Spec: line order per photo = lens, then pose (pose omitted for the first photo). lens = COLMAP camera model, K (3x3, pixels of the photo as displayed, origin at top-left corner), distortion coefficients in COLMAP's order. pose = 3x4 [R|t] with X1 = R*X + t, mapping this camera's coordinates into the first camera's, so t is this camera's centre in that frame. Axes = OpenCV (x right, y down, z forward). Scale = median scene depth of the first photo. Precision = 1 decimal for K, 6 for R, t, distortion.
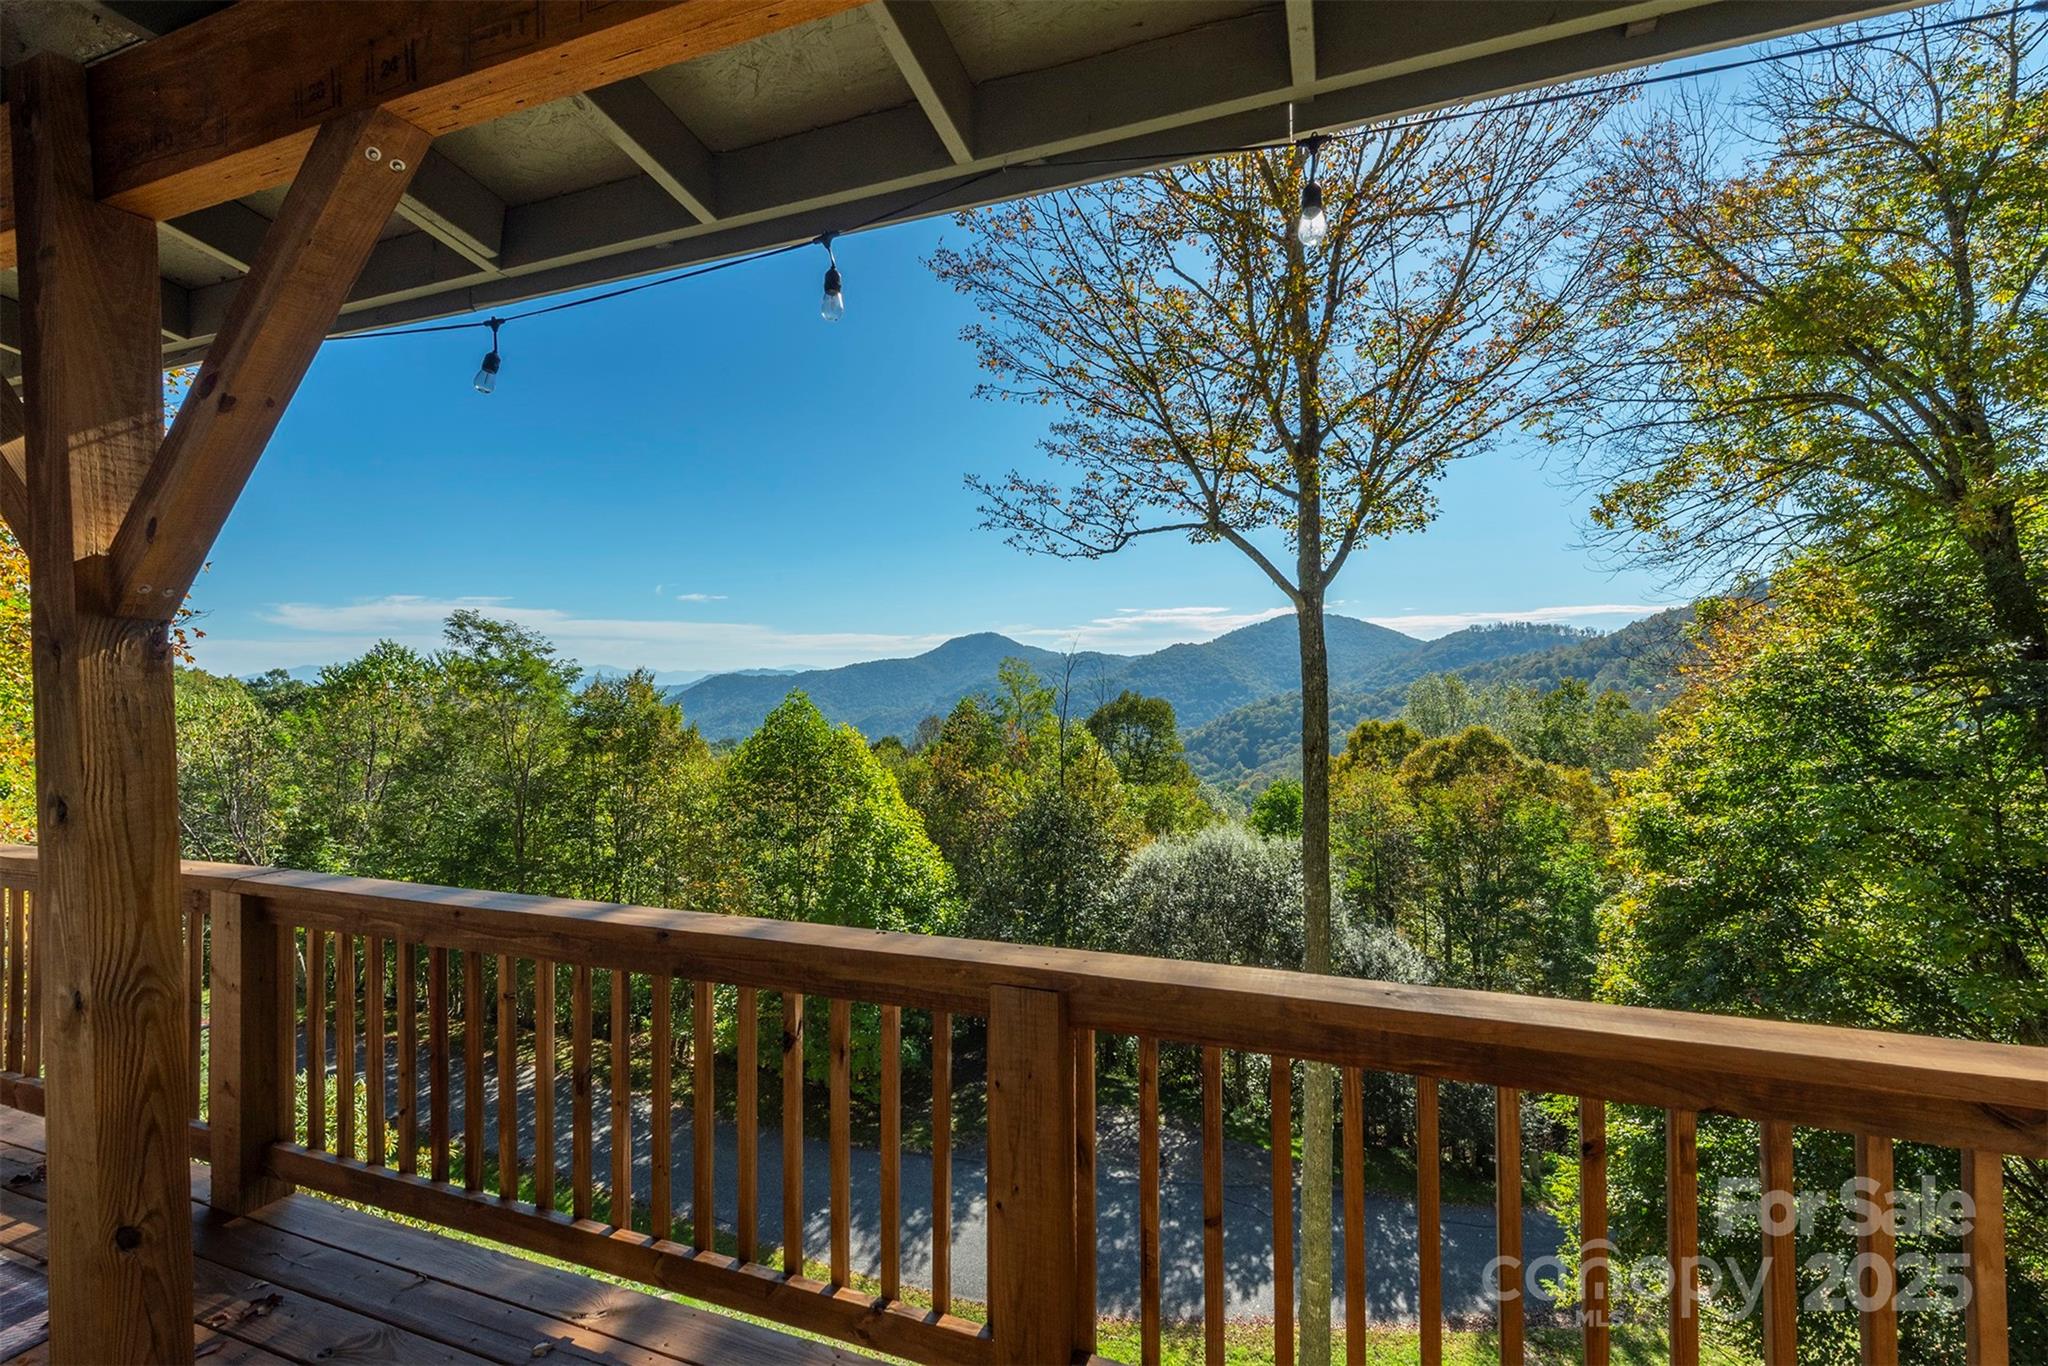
lens RADIAL K [[910.7, 0, 1036.3], [0, 910.7, 654.5], [0, 0, 1]] dist [0.005203, 0.000418]
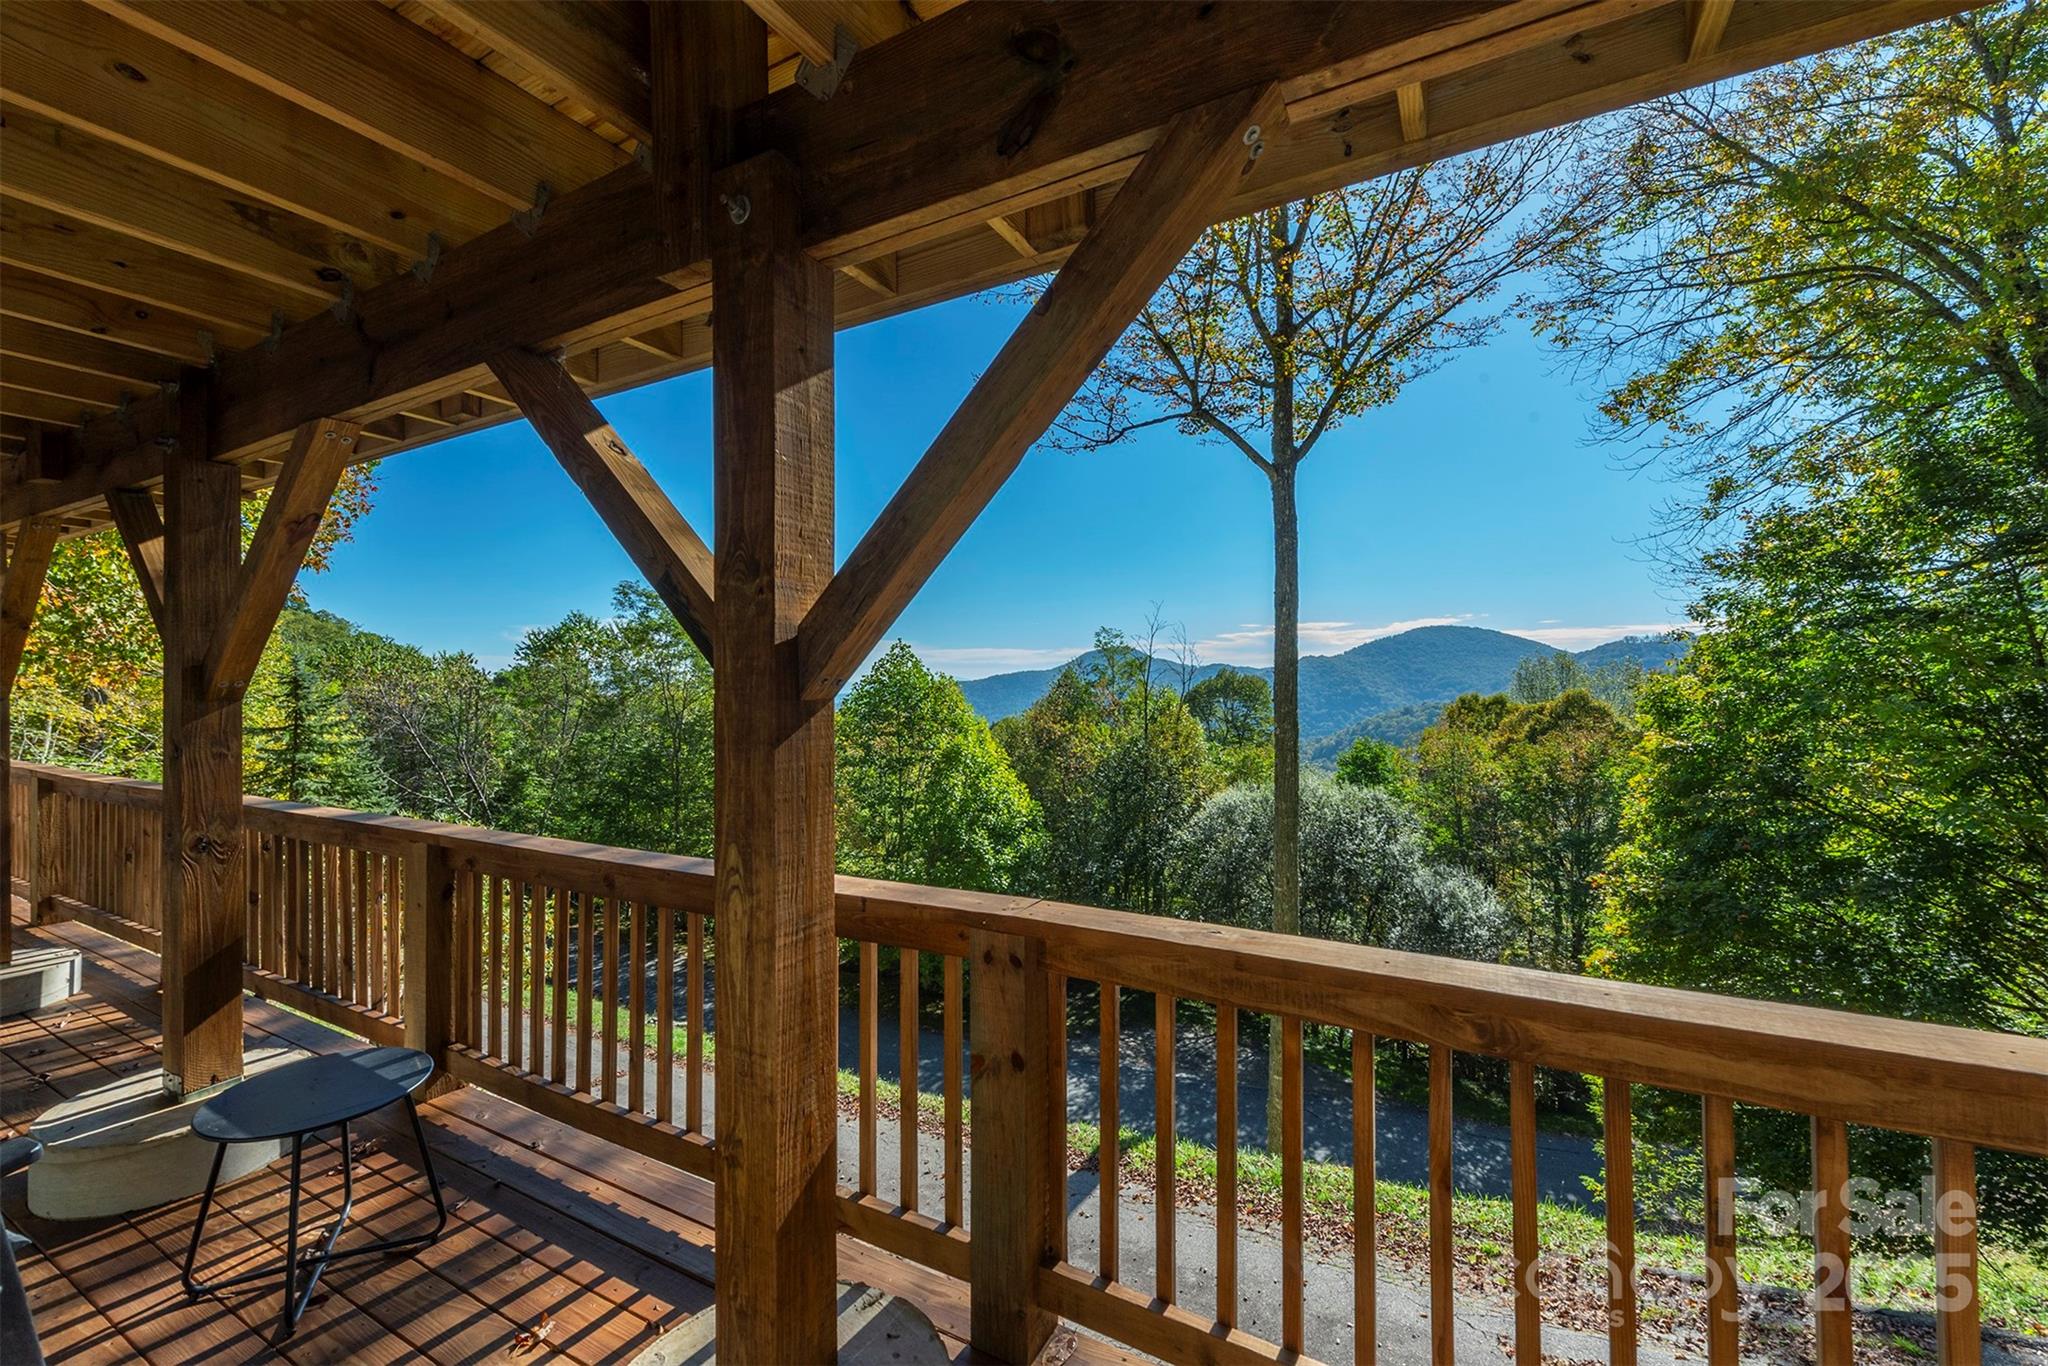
lens RADIAL K [[866.6, 0, 1045.5], [0, 866.6, 668.5], [0, 0, 1]] dist [0.003042, -0.000051]
pose [[0.987142, -0.012676, -0.159342, 0.089021], [0.009301, 0.999717, -0.021909, 0.096856], [0.159575, 0.020145, 0.986980, -0.036312]]
